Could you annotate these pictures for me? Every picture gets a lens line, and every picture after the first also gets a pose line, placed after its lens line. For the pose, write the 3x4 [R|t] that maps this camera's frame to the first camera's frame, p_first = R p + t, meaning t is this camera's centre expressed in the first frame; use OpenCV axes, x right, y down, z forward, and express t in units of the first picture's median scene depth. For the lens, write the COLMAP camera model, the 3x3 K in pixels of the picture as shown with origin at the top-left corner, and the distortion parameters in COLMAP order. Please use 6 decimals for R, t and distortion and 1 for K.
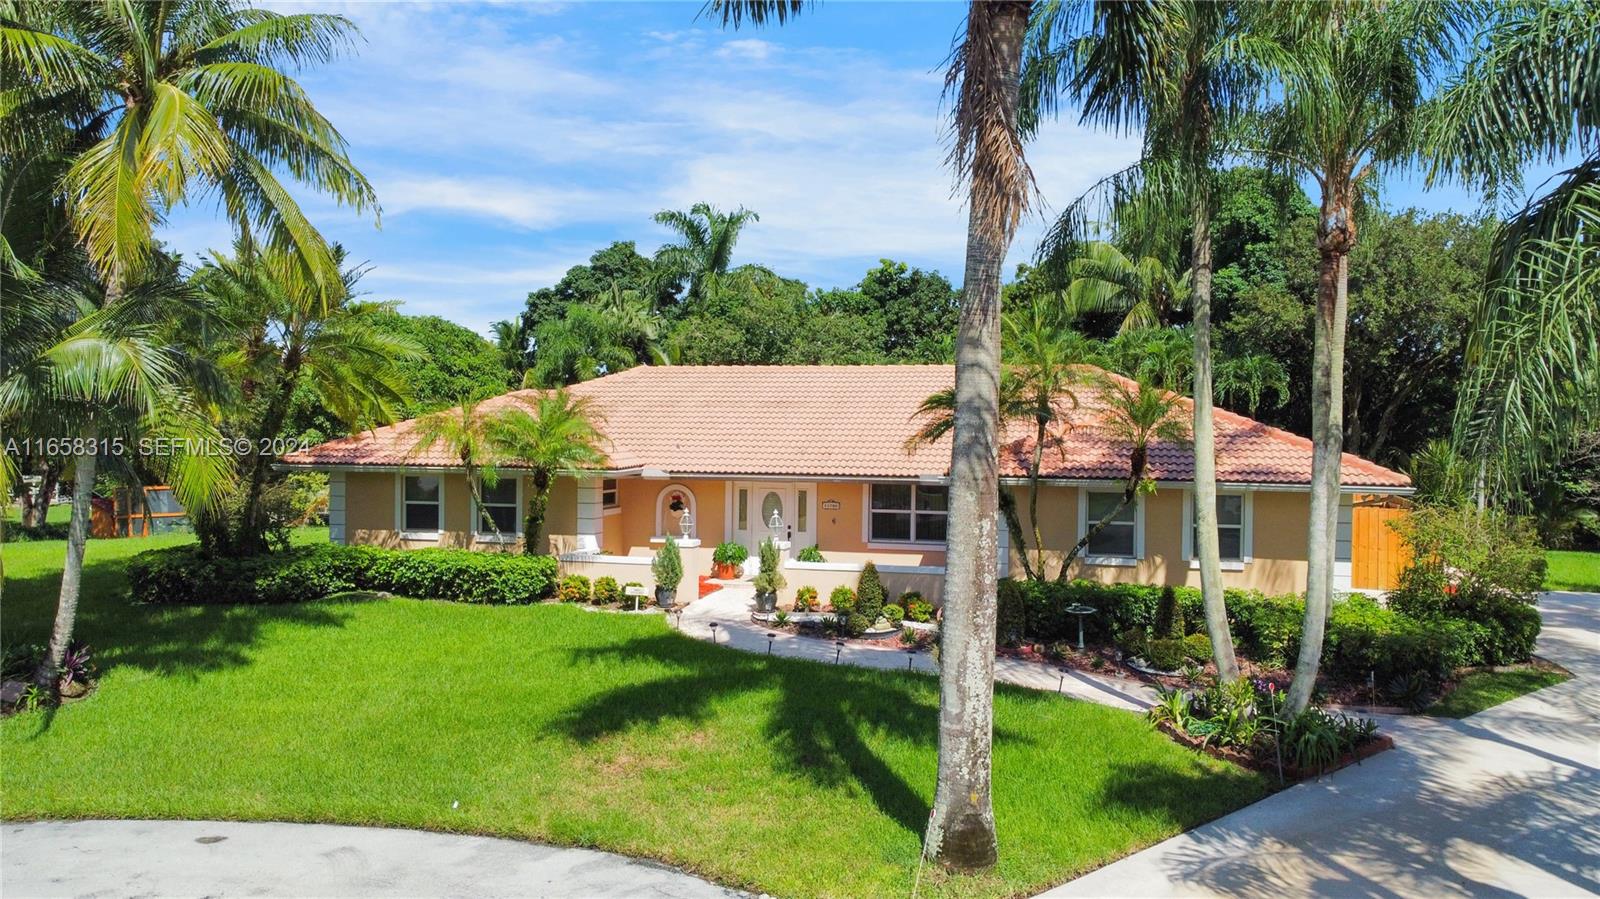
lens RADIAL K [[1224.2, 0, 814.0], [0, 1224.2, 441.1], [0, 0, 1]] dist [0.004514, -0.012564]
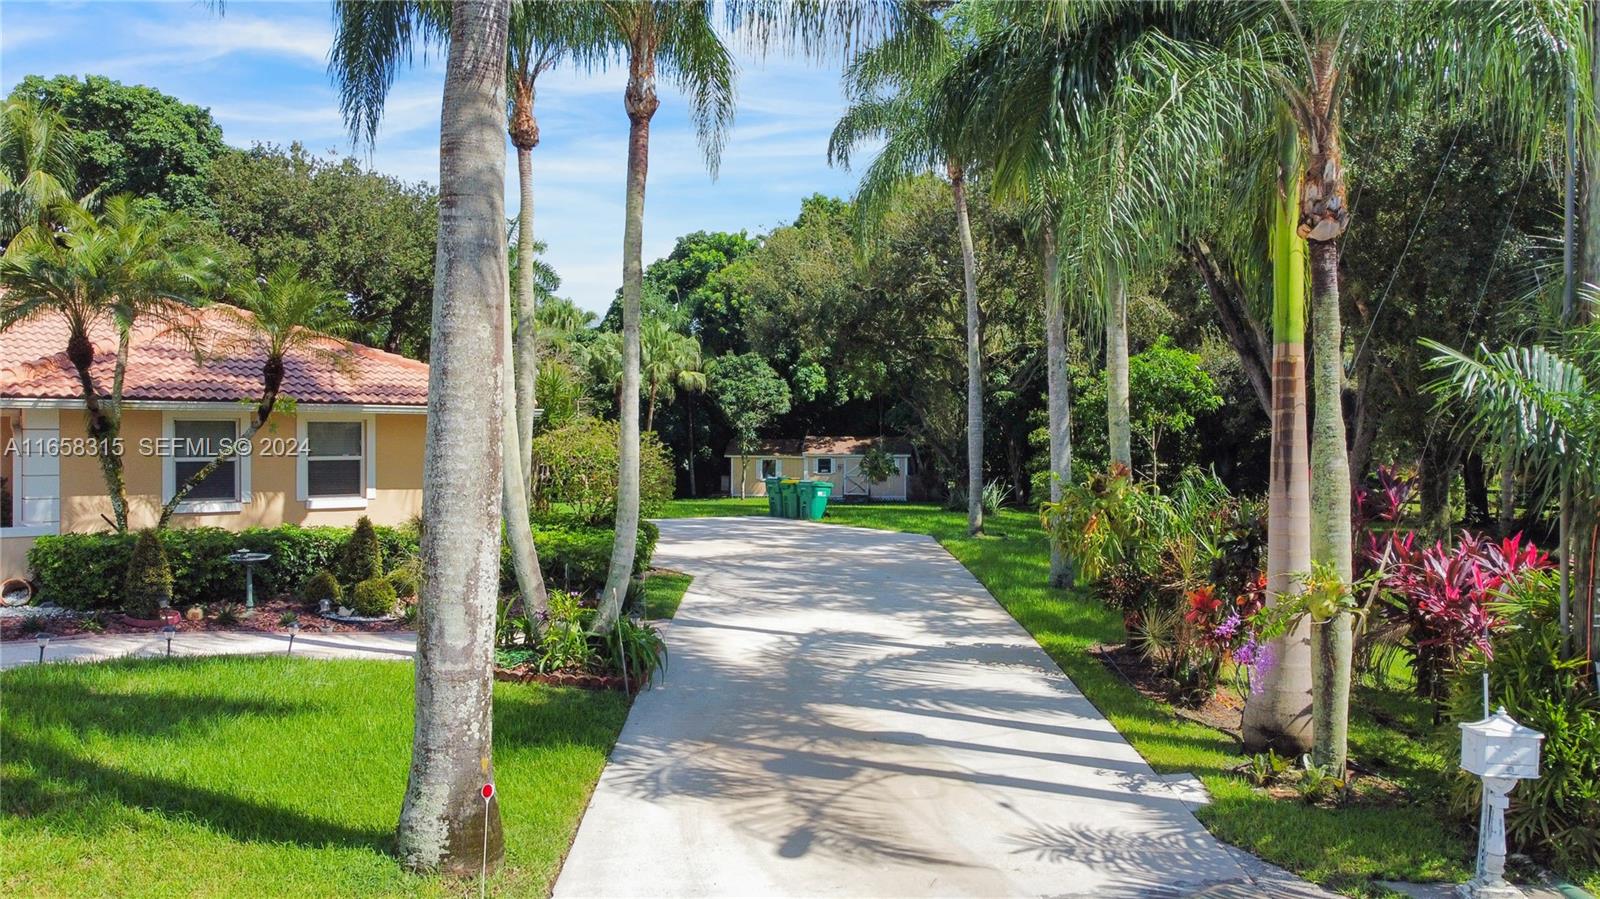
lens RADIAL K [[1224.2, 0, 801.8], [0, 1224.2, 446.8], [0, 0, 1]] dist [0.004514, -0.012564]
pose [[0.597771, -0.016875, 0.801489, -0.158089], [0.008729, 0.999856, 0.014542, 0.050380], [-0.801619, -0.001697, 0.597832, 0.216496]]
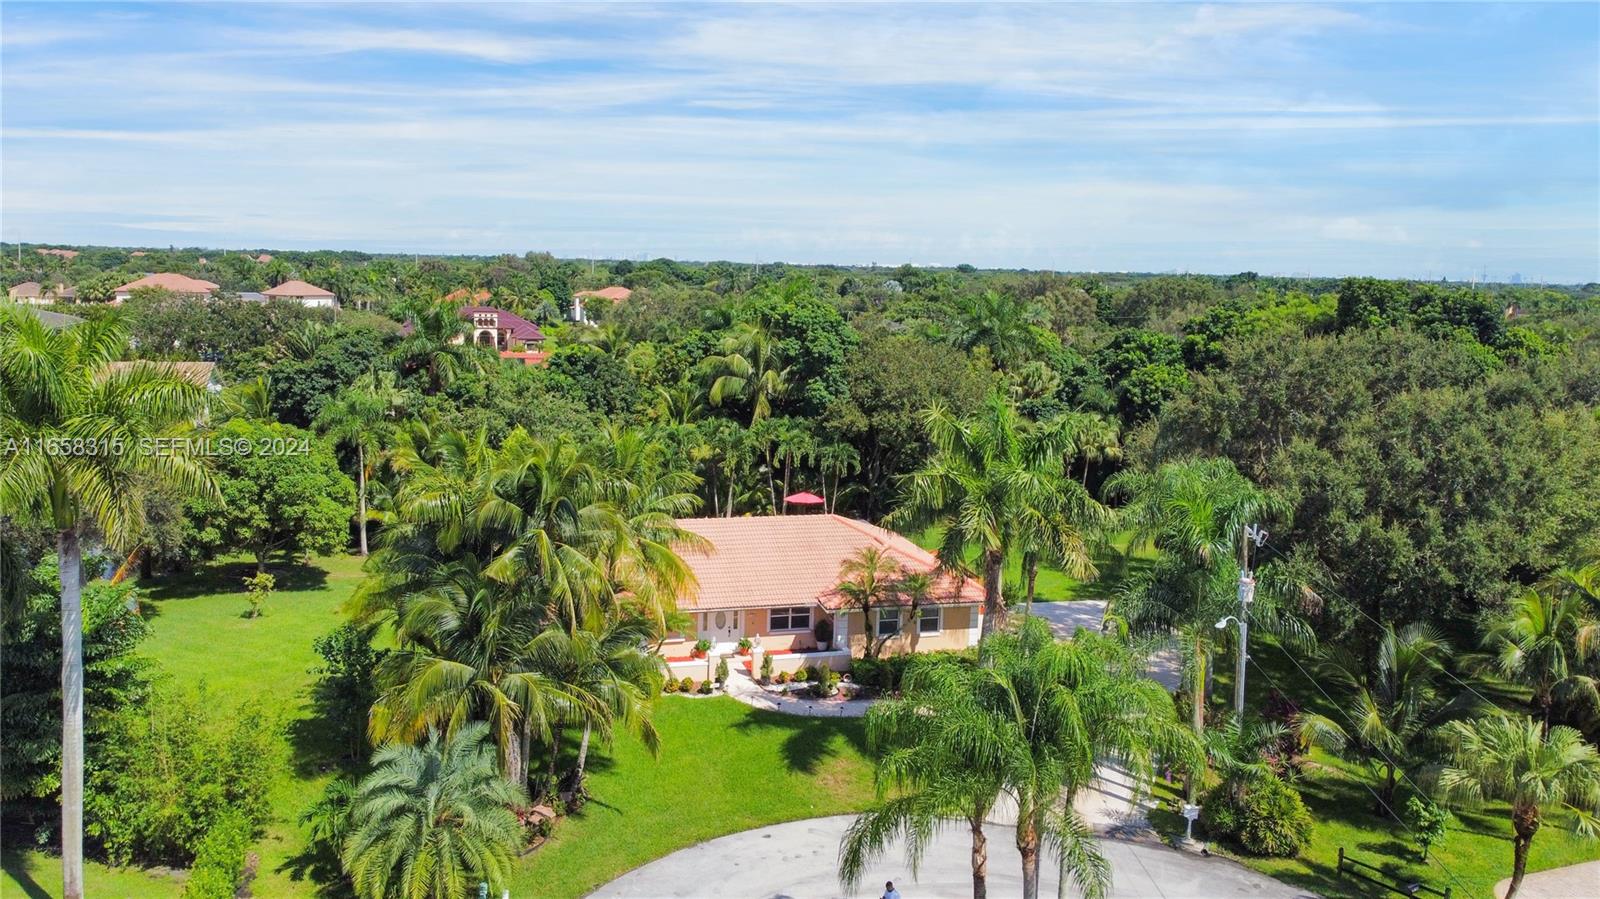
lens RADIAL K [[1224.2, 0, 797.1], [0, 1224.2, 436.3], [0, 0, 1]] dist [0.004514, -0.012564]
pose [[0.861527, -0.061310, 0.503997, -1.030225], [-0.014320, 0.989353, 0.144831, -0.597752], [-0.507510, -0.131993, 0.851476, -0.815749]]
